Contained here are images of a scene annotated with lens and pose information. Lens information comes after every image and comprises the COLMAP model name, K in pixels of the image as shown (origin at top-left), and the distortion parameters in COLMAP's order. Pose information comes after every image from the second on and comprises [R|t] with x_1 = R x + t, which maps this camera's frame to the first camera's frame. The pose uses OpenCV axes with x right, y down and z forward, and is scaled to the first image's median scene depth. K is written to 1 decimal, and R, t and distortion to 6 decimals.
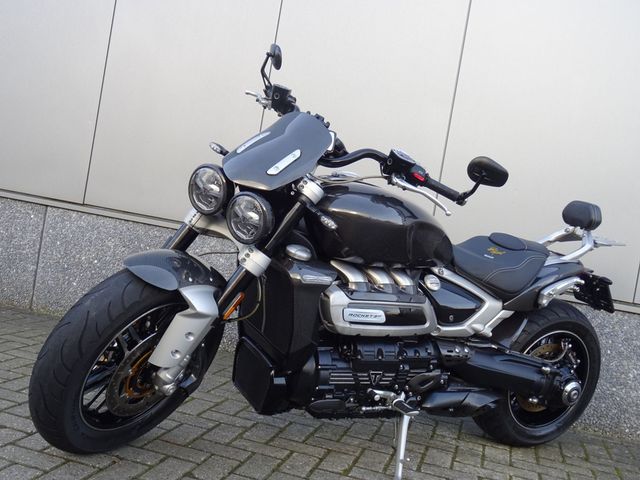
lens RADIAL K [[693.5, 0, 320.1], [0, 693.5, 238.3], [0, 0, 1]] dist [0.047560, 0.000000]
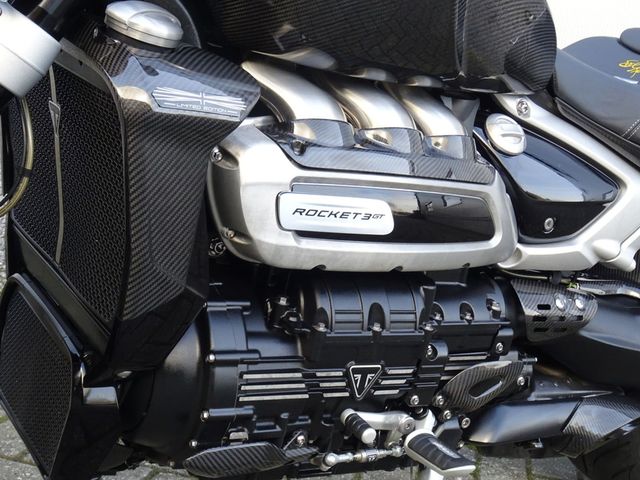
lens RADIAL K [[1052.9, 0, 320.5], [0, 1052.9, 240.7], [0, 0, 1]] dist [-0.098521, 0.000000]
pose [[0.997067, -0.004997, 0.076371, 0.013557], [-0.003250, 0.994201, 0.107492, 0.064513], [-0.076465, -0.107425, 0.991268, 0.446991]]
